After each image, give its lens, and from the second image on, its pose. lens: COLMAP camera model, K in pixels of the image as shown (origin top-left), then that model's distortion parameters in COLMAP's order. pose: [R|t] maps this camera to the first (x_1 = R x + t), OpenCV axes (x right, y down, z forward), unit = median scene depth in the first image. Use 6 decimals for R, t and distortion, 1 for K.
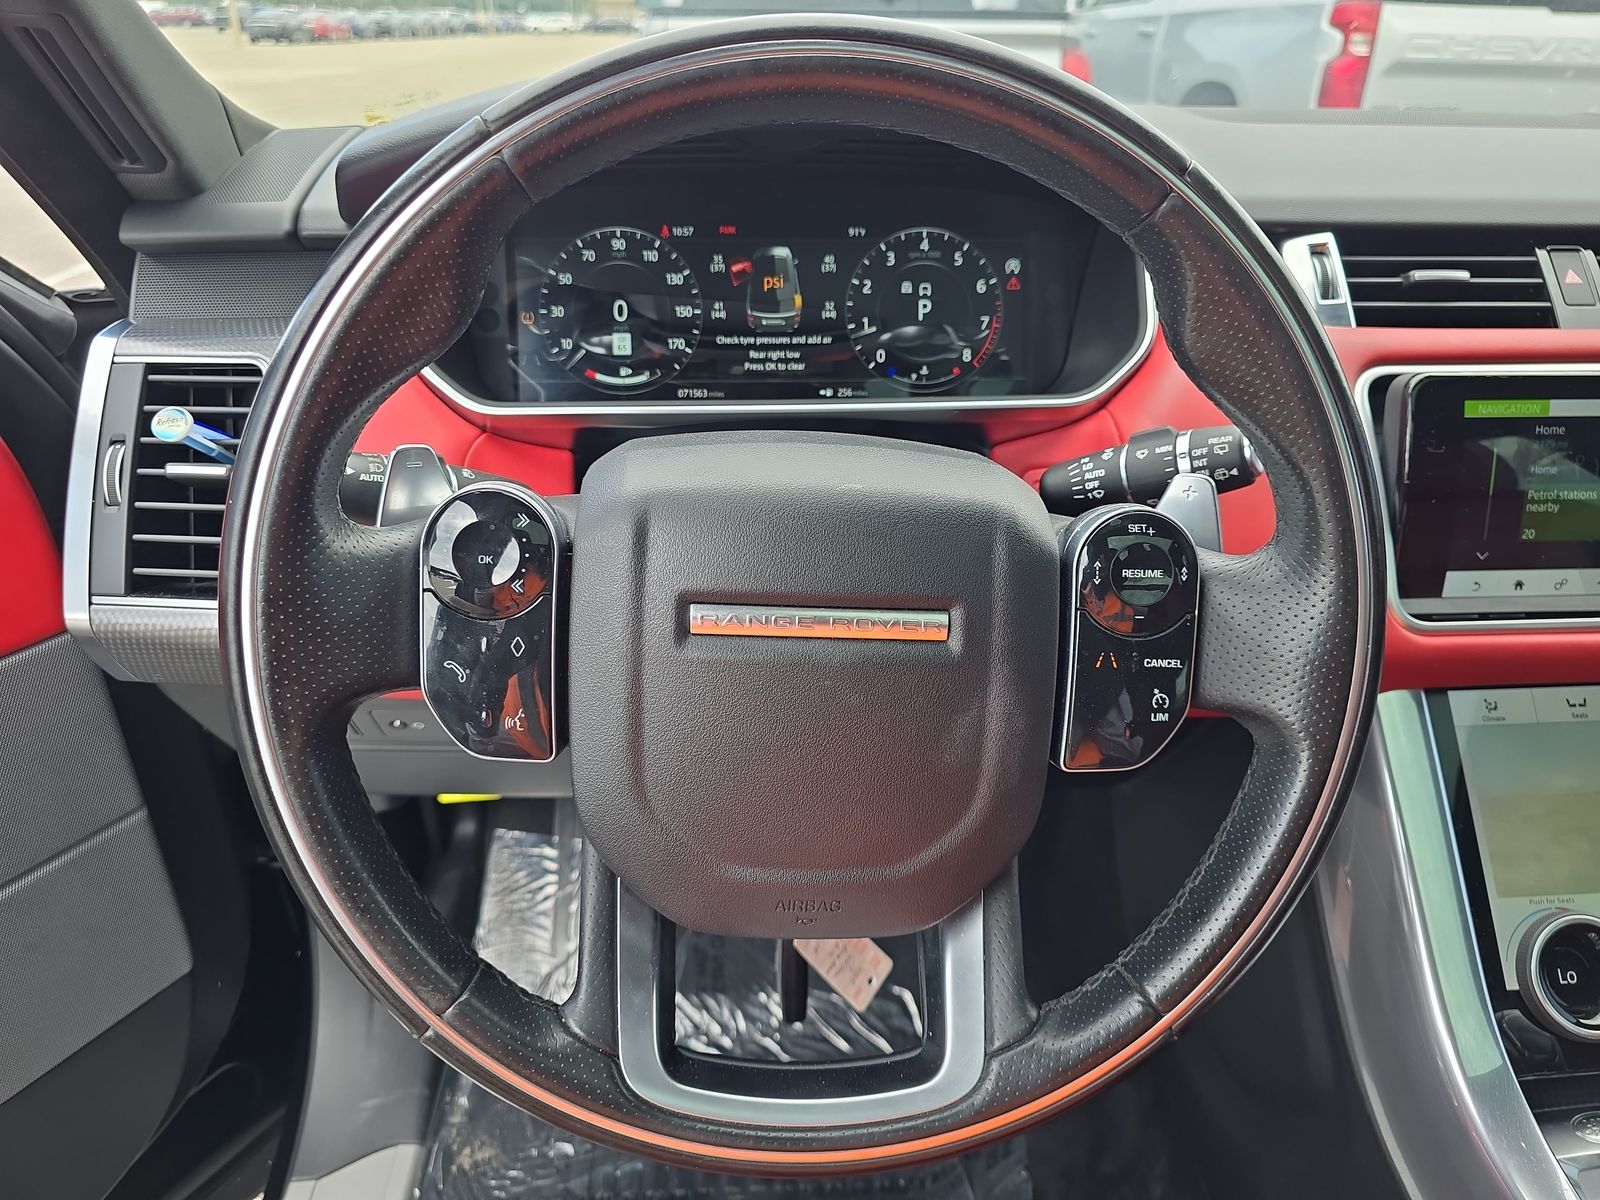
lens RADIAL K [[1081.2, 0, 794.3], [0, 1081.2, 600.9], [0, 0, 1]] dist [-0.004897, -0.010512]
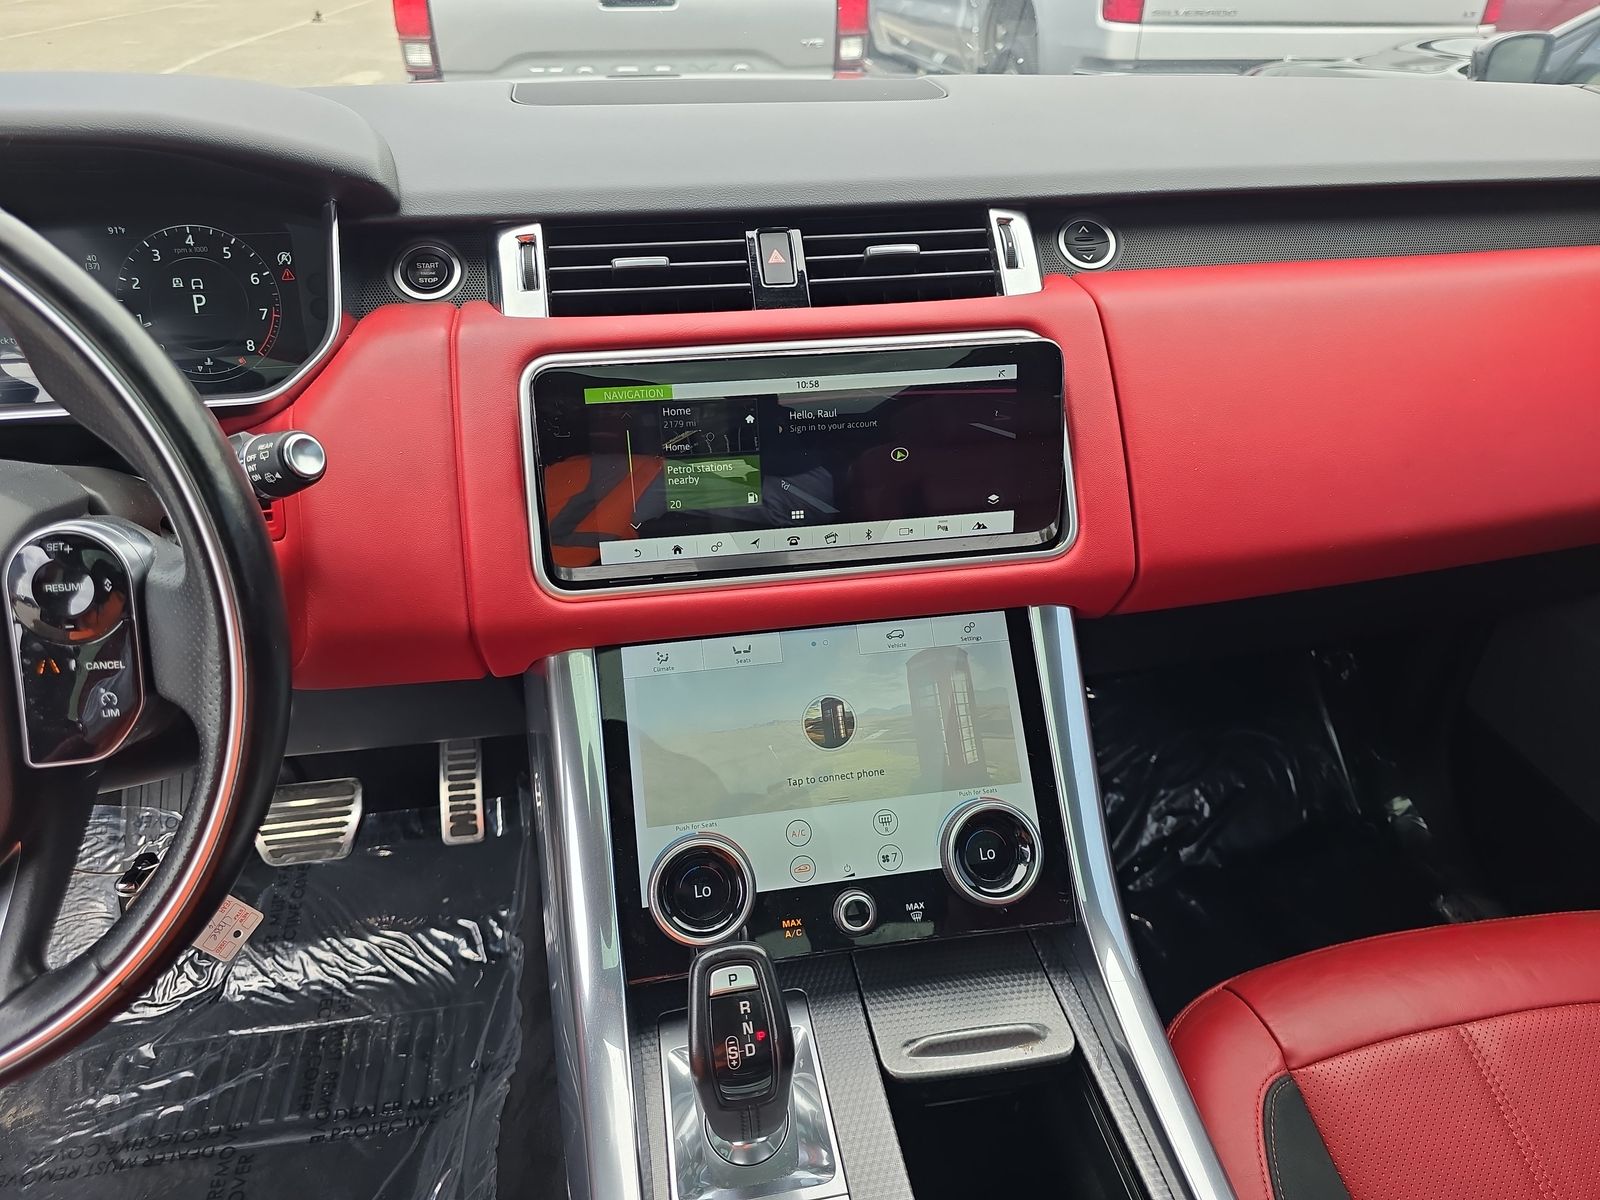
lens RADIAL K [[1081.2, 0, 794.3], [0, 1081.2, 600.9], [0, 0, 1]] dist [-0.004897, -0.010512]
pose [[0.993342, -0.059278, 0.098777, 0.578140], [0.051600, 0.995574, 0.078548, -0.036836], [-0.102996, -0.072928, 0.992005, -0.110108]]
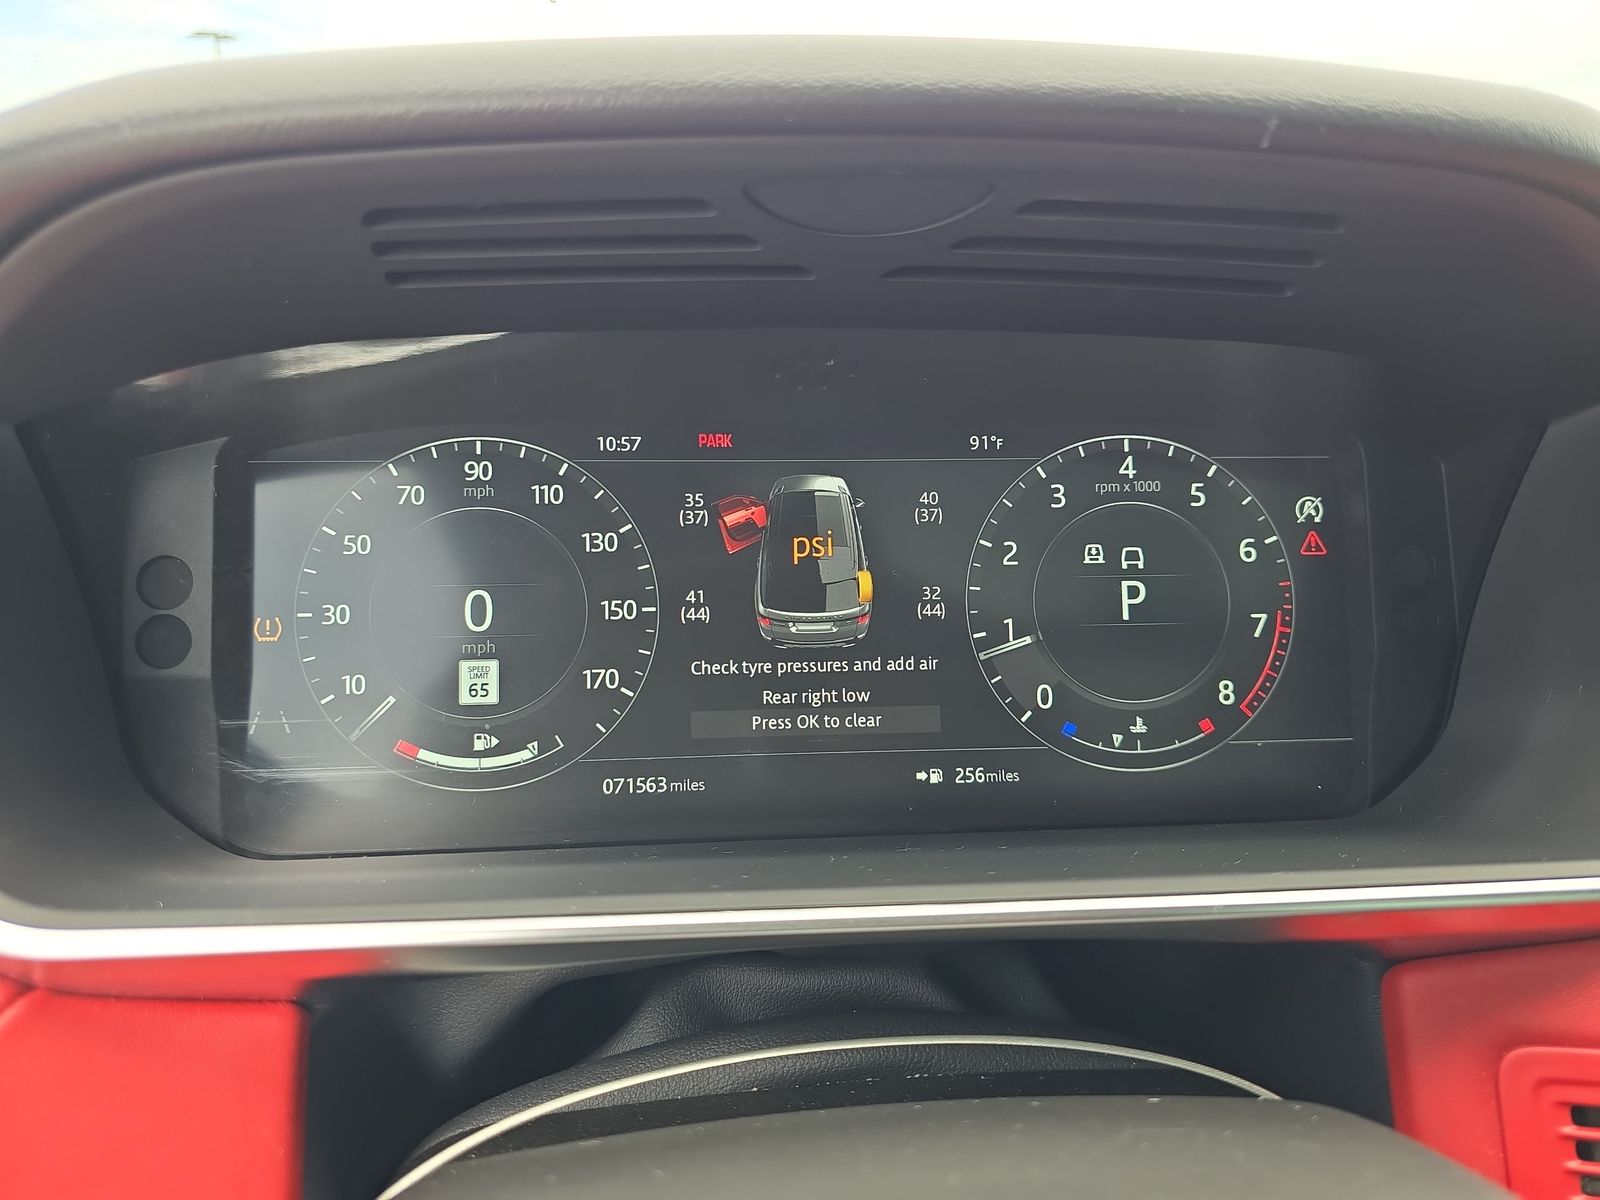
lens RADIAL K [[1081.2, 0, 794.3], [0, 1081.2, 600.9], [0, 0, 1]] dist [-0.004897, -0.010512]
pose [[0.999932, -0.008641, -0.007884, -0.023830], [0.006743, 0.976560, -0.215142, -0.170793], [0.009558, 0.215074, 0.976551, 0.546648]]
